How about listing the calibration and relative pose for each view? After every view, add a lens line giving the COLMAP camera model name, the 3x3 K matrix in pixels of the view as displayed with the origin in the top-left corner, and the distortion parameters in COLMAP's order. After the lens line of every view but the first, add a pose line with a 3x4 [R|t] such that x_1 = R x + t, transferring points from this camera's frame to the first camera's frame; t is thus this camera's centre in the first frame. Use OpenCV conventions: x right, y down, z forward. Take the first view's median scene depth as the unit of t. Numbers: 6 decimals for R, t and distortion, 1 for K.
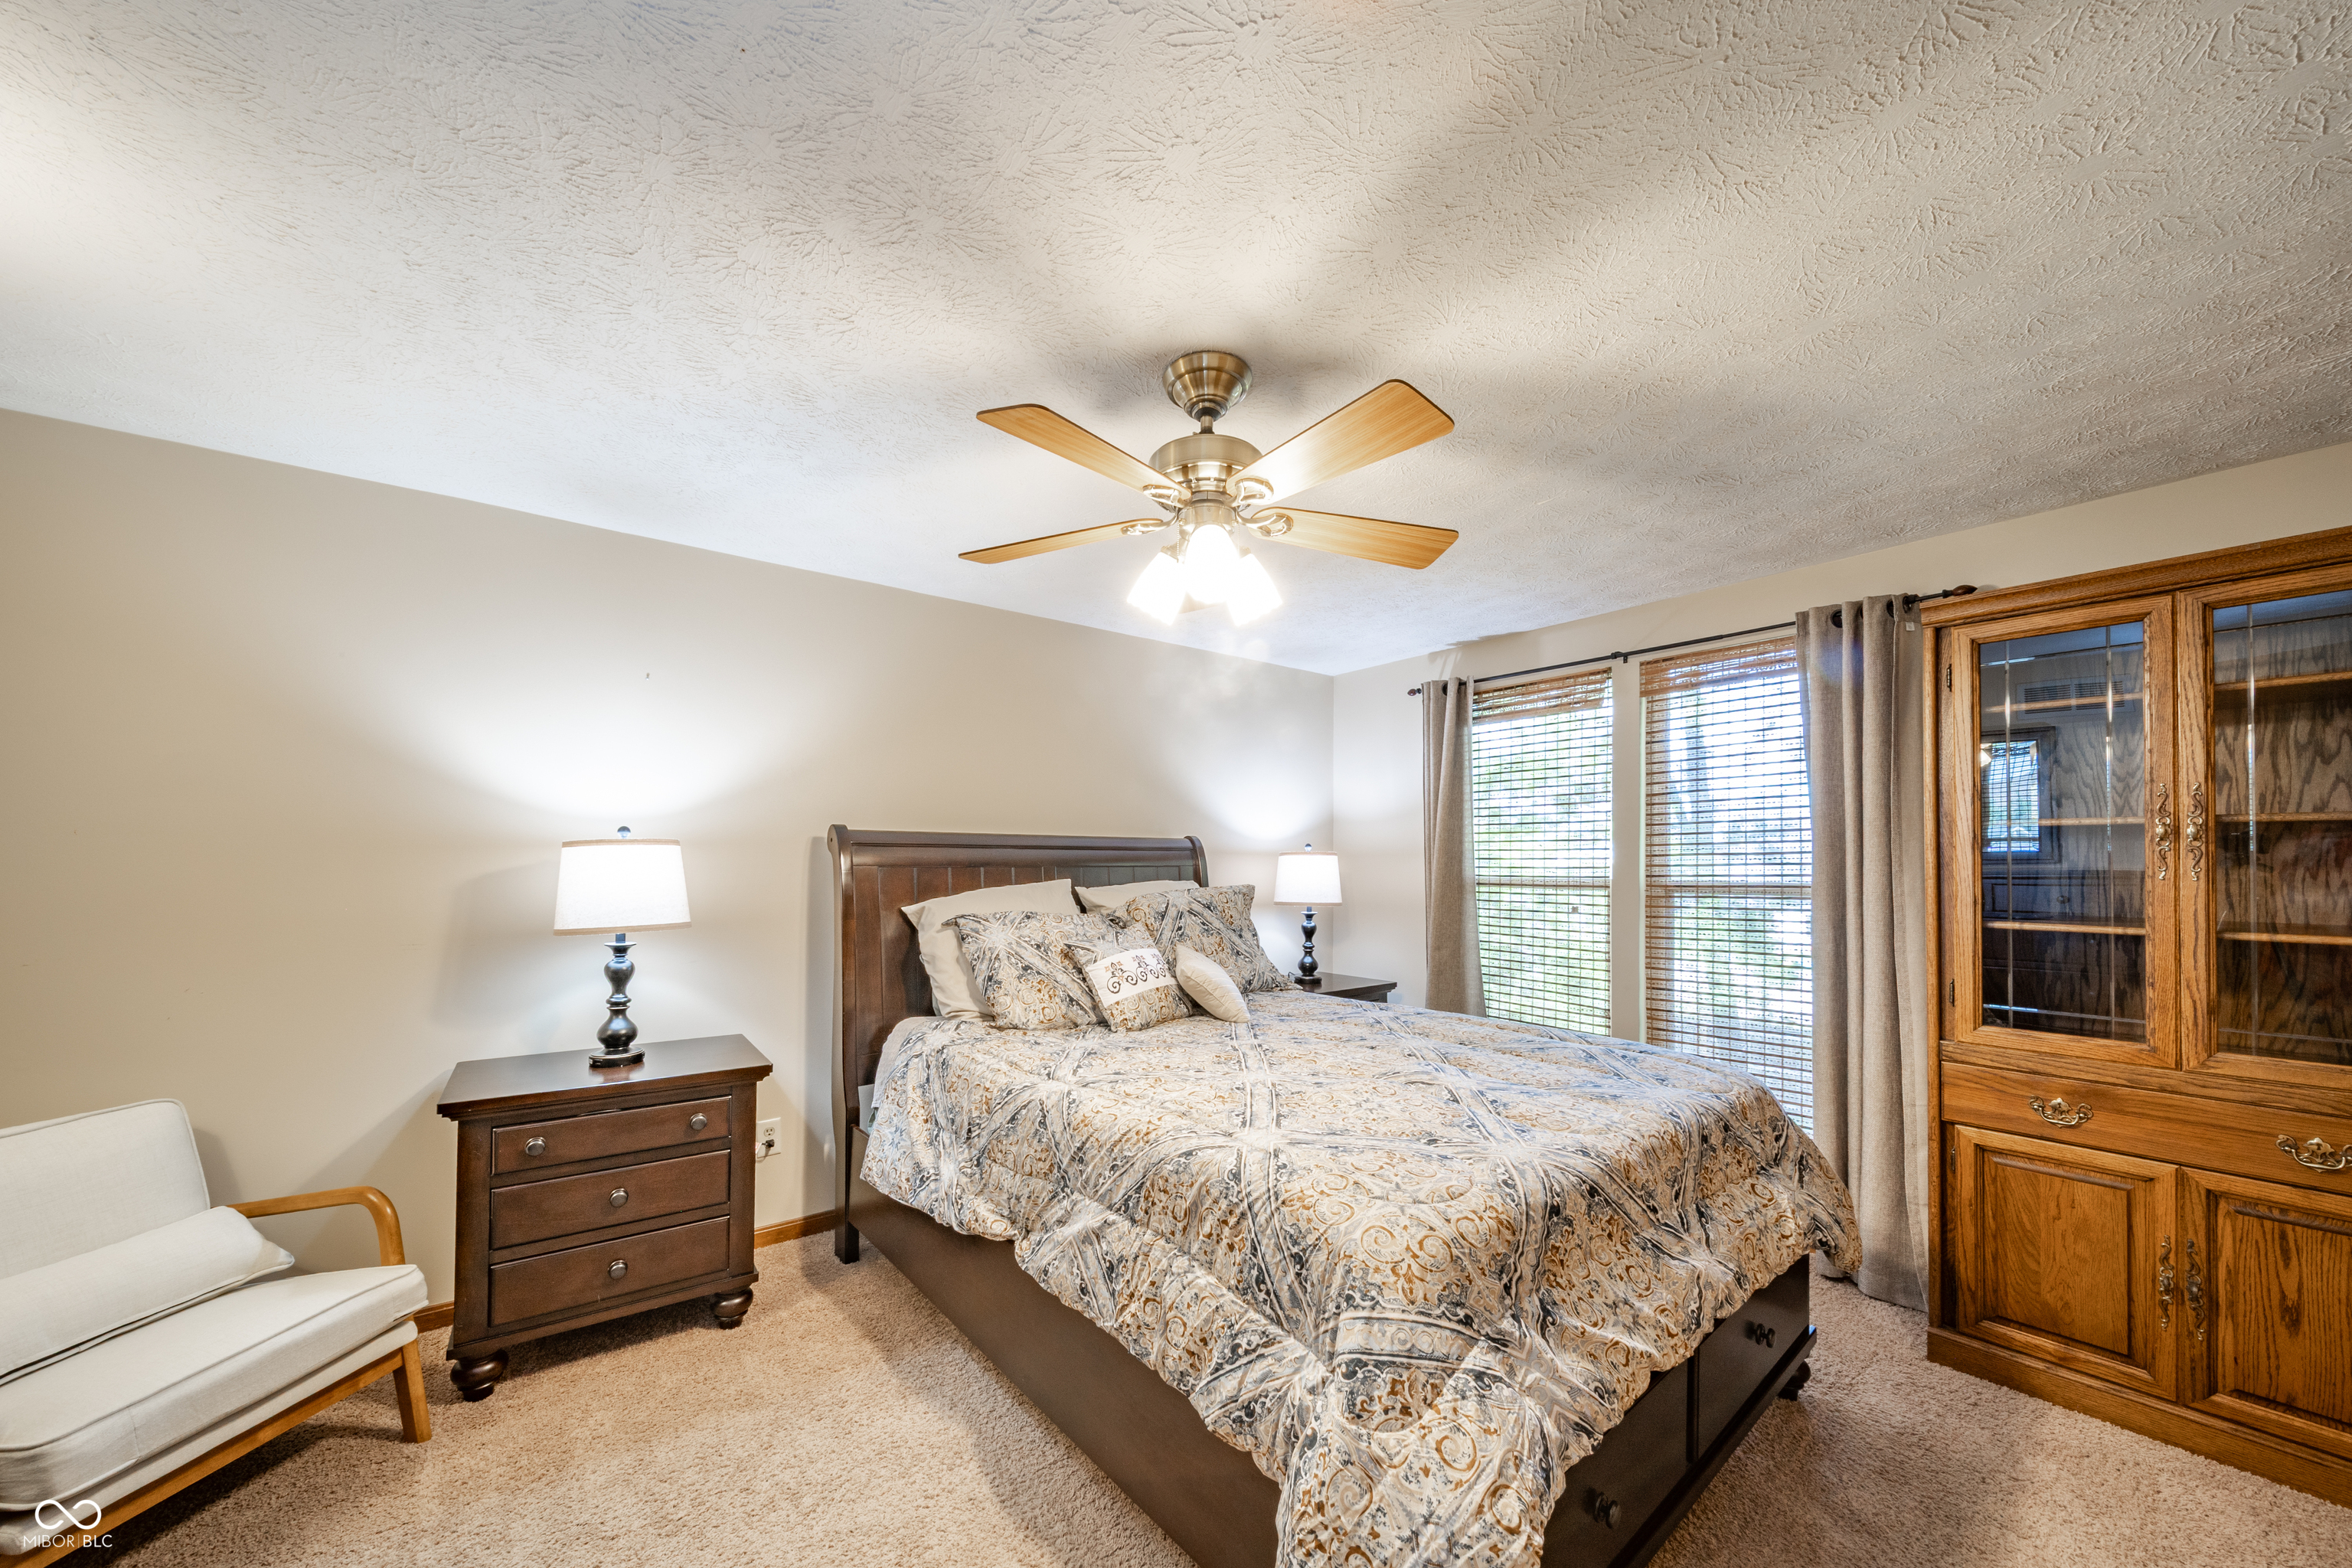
lens RADIAL K [[852.7, 0, 1149.6], [0, 852.7, 831.1], [0, 0, 1]] dist [-0.000453, -0.000189]
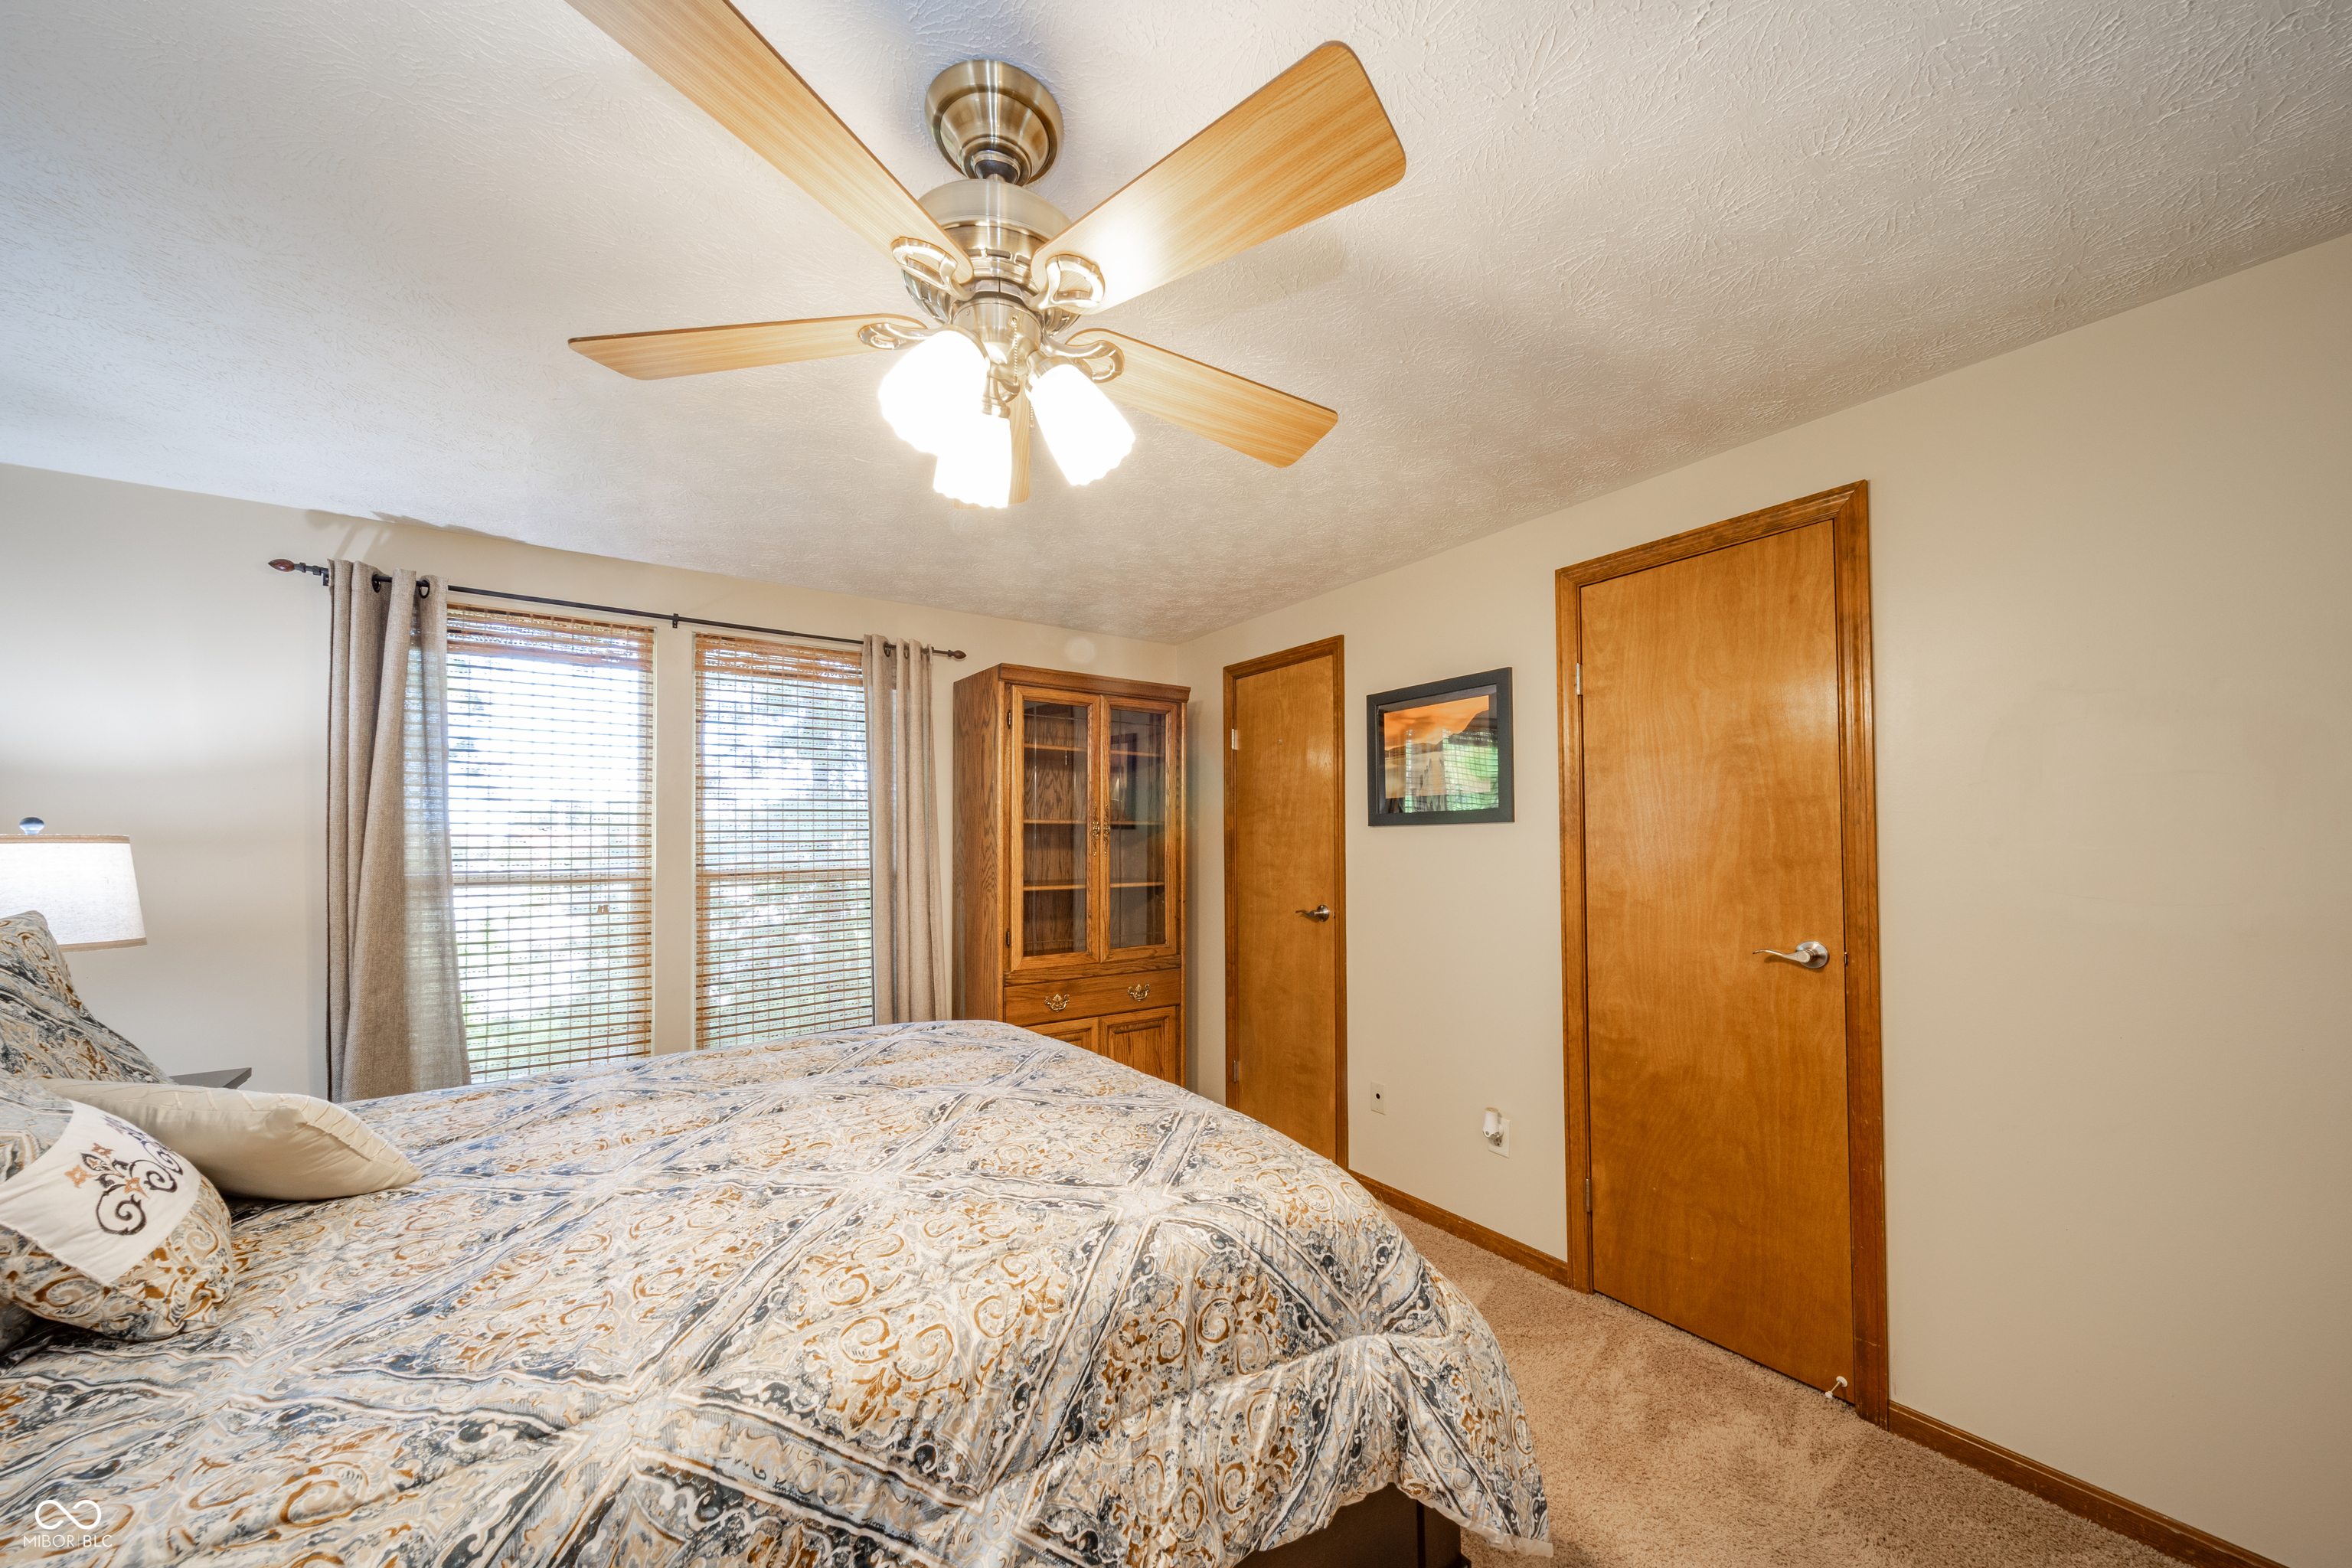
lens RADIAL K [[834.3, 0, 1173.3], [0, 834.3, 829.1], [0, 0, 1]] dist [-0.000385, -0.000049]
pose [[0.023799, 0.017422, 0.999565, -0.503587], [-0.025610, 0.999531, -0.016812, 0.025315], [-0.999389, -0.025199, 0.024234, 0.759610]]
